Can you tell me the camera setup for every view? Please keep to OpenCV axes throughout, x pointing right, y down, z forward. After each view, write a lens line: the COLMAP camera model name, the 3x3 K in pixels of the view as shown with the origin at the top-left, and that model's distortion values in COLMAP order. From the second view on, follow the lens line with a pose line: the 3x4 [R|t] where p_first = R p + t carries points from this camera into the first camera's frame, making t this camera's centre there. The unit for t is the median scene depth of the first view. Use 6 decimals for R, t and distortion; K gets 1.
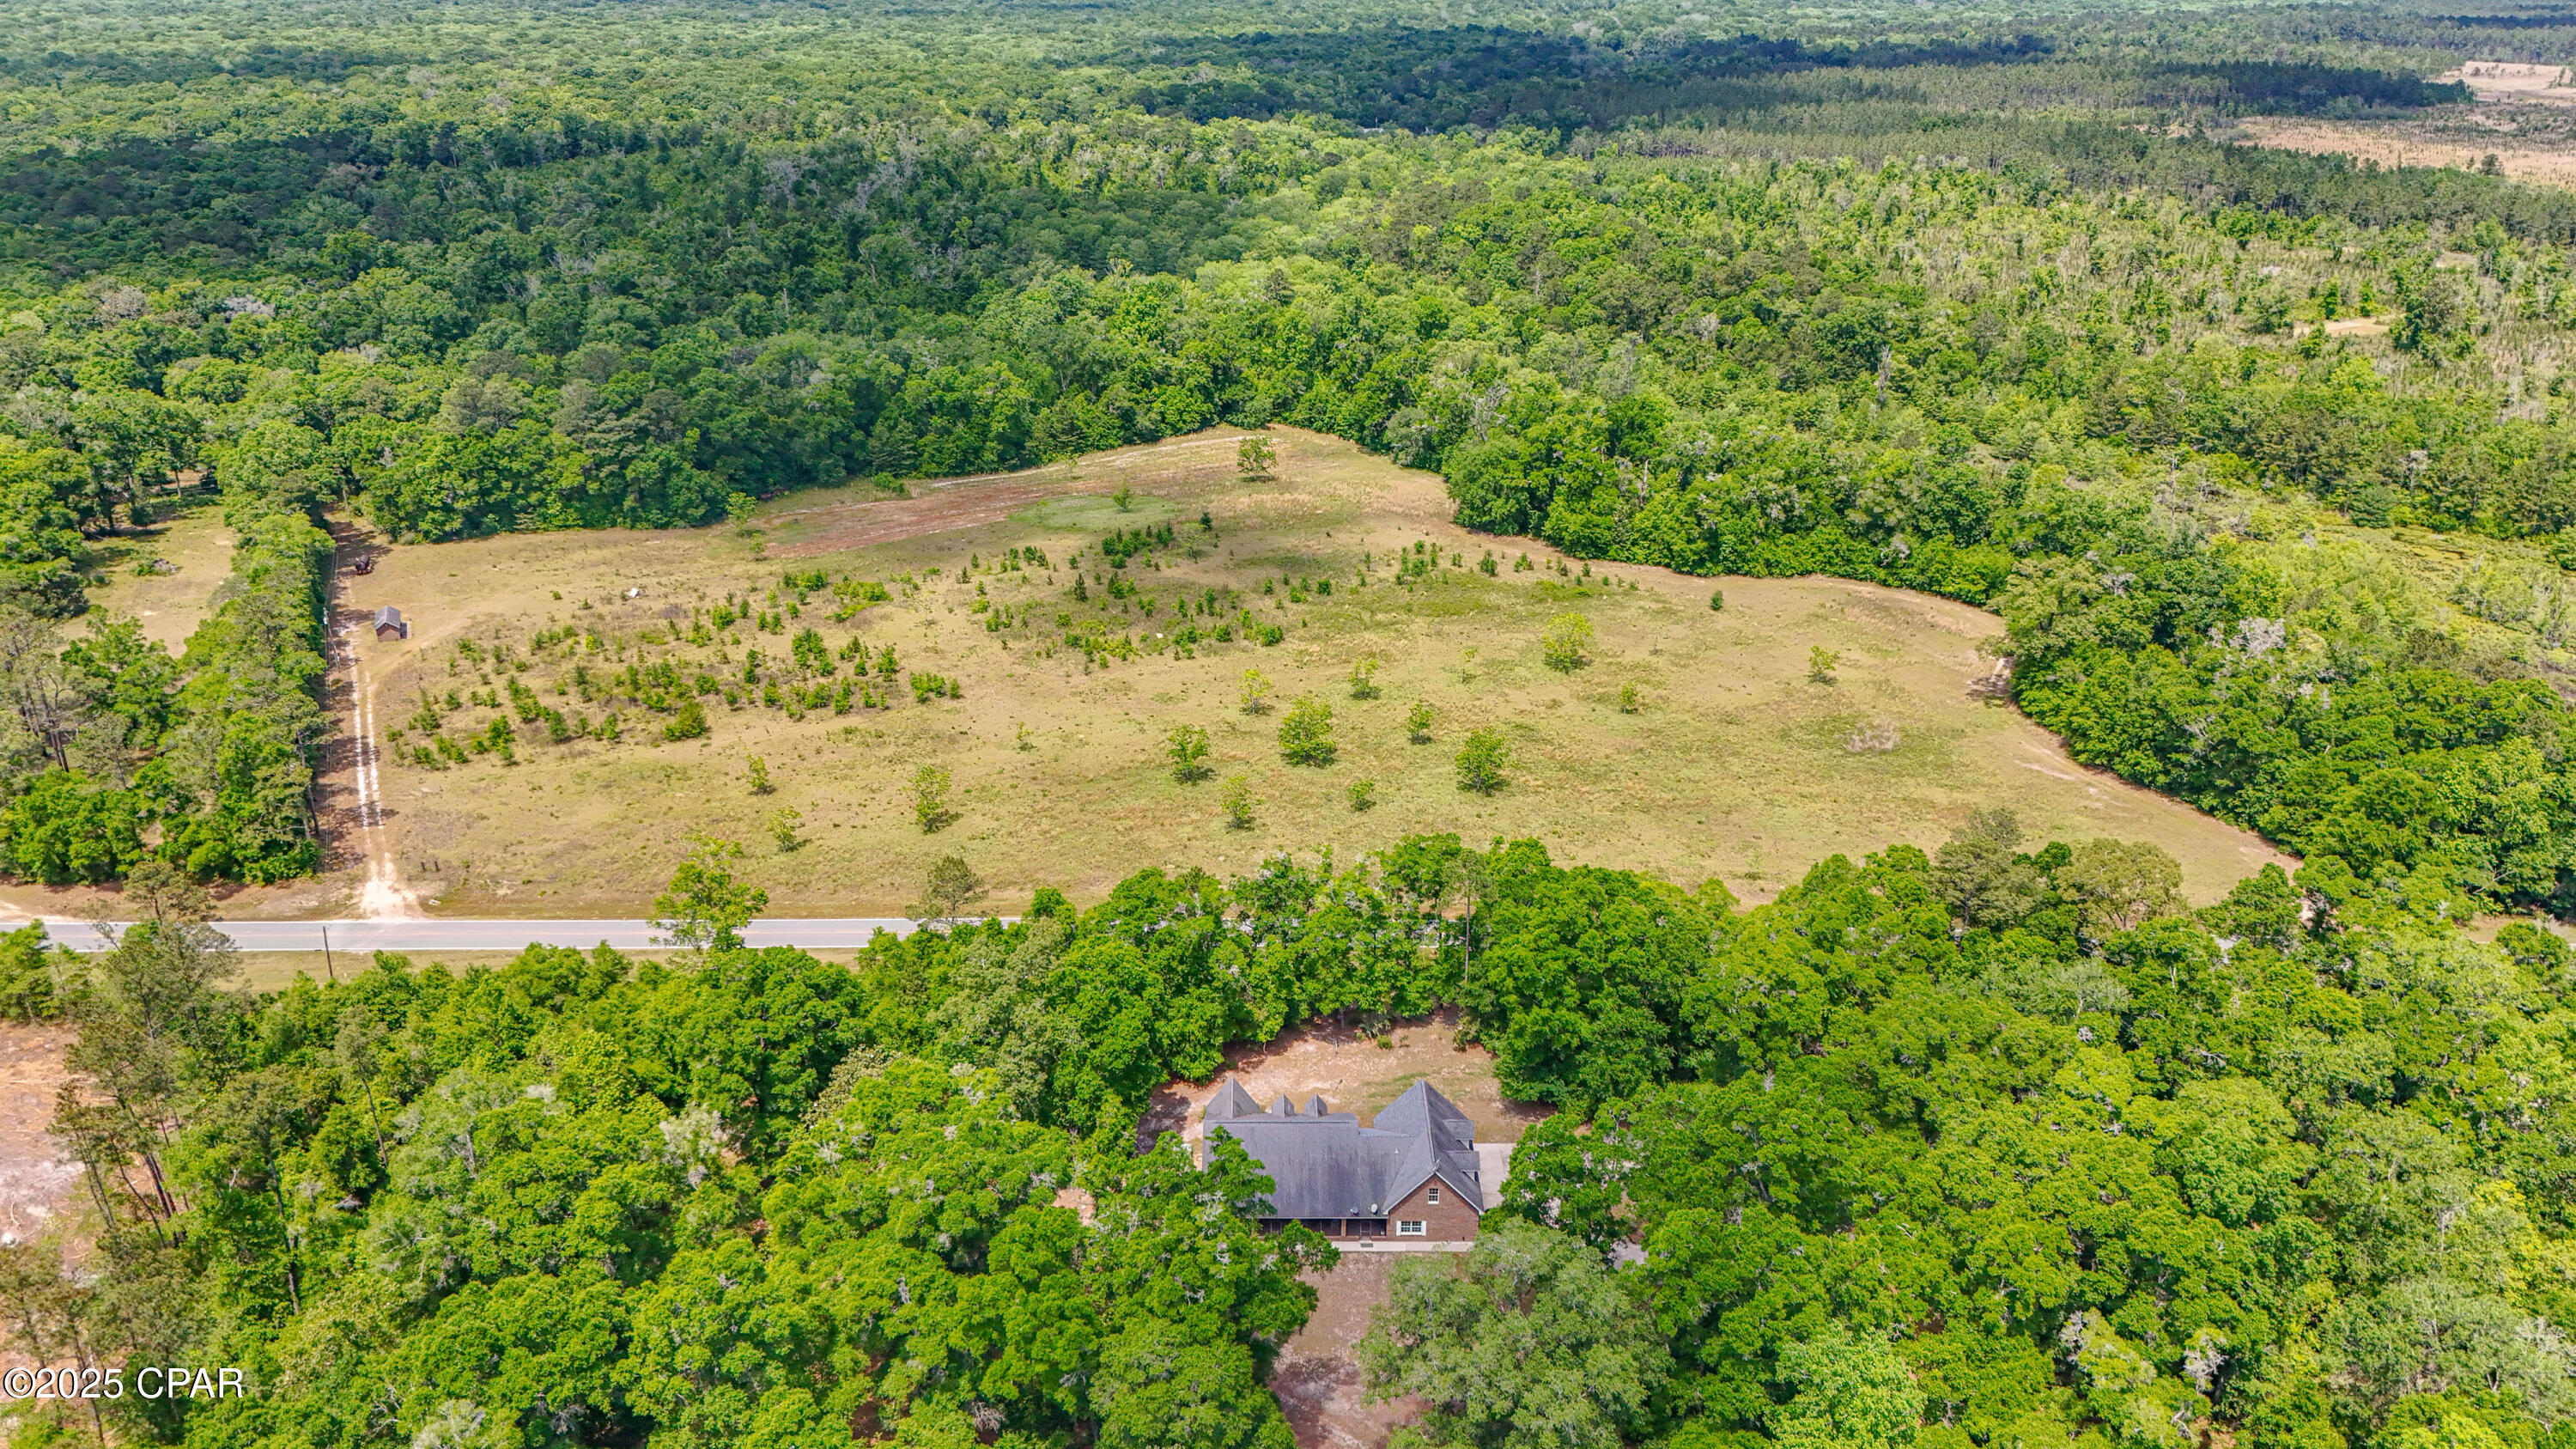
lens RADIAL K [[1926.7, 0, 1286.7], [0, 1926.7, 724.3], [0, 0, 1]] dist [0.100434, -0.008074]
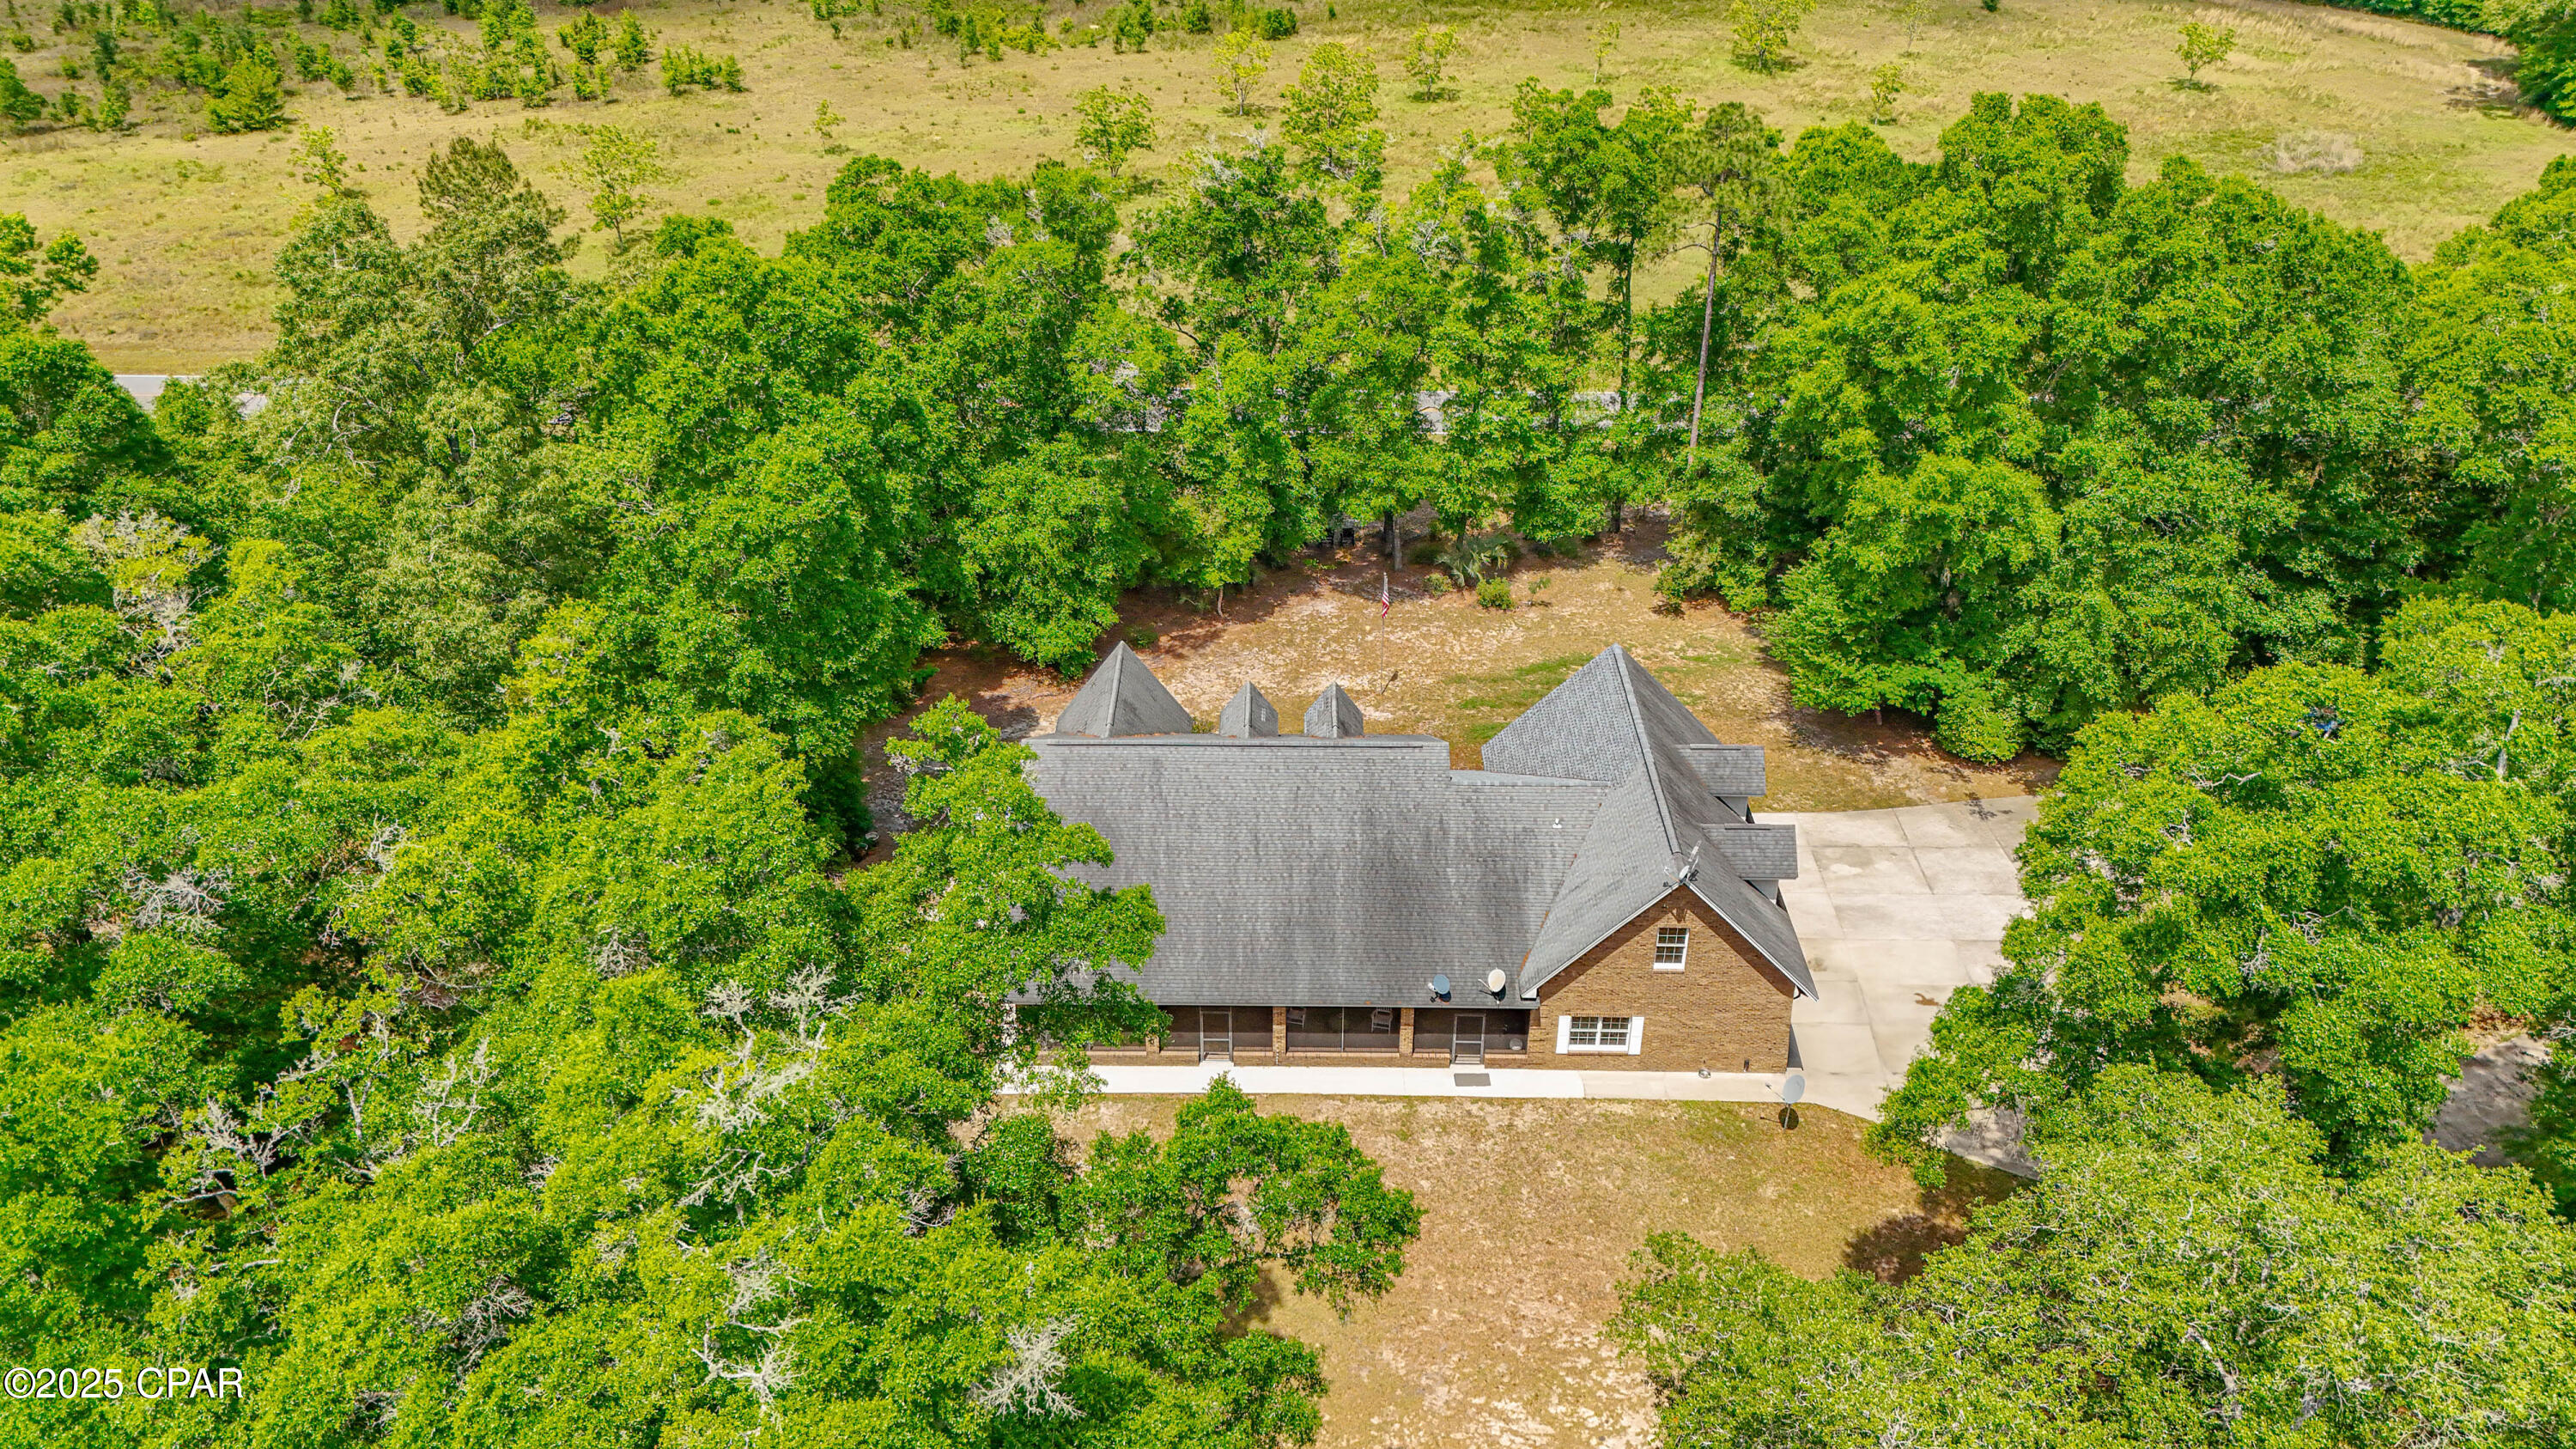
lens RADIAL K [[1926.7, 0, 1294.2], [0, 1926.7, 744.0], [0, 0, 1]] dist [0.100434, -0.008074]
pose [[0.999895, 0.006244, -0.013053, 0.011190], [-0.004138, 0.987812, 0.155595, 0.132370], [0.013866, -0.155525, 0.987735, 0.571729]]
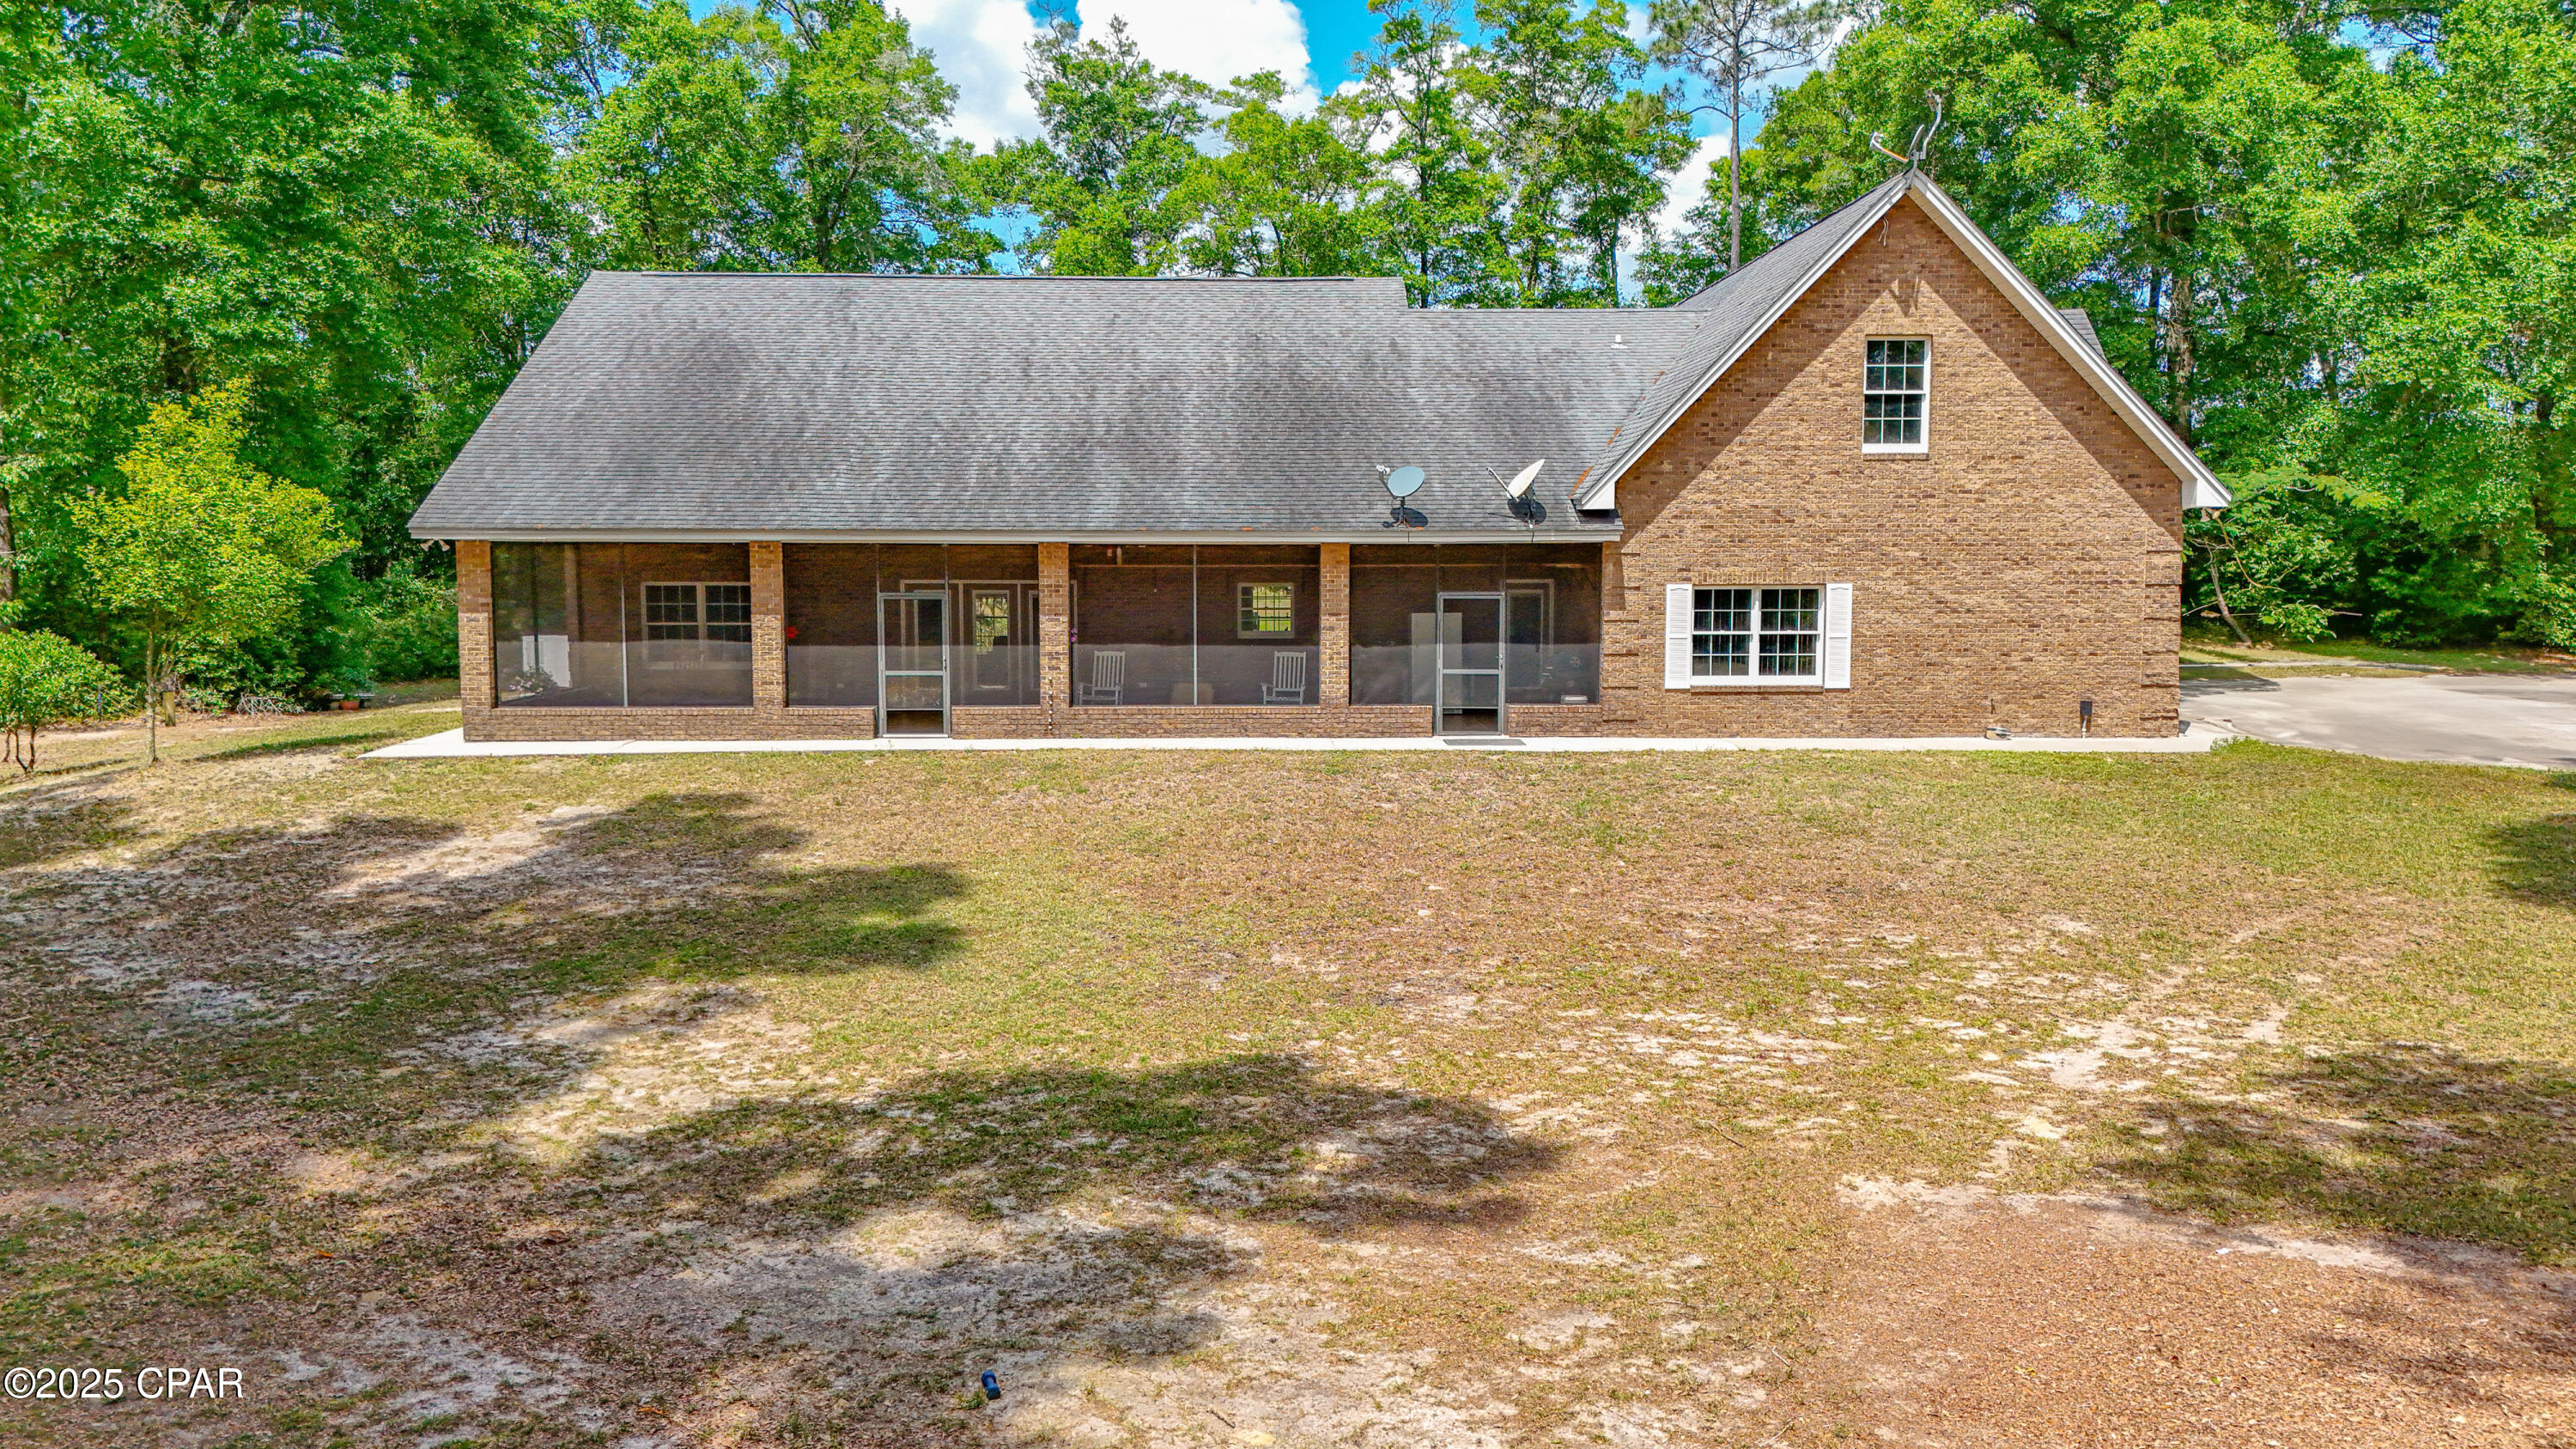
lens RADIAL K [[1926.7, 0, 1283.5], [0, 1926.7, 719.1], [0, 0, 1]] dist [0.100434, -0.008074]
pose [[0.999927, -0.007557, 0.009464, 0.020084], [0.010198, 0.946900, -0.321365, 0.275867], [-0.006533, 0.321438, 0.946908, 0.736914]]
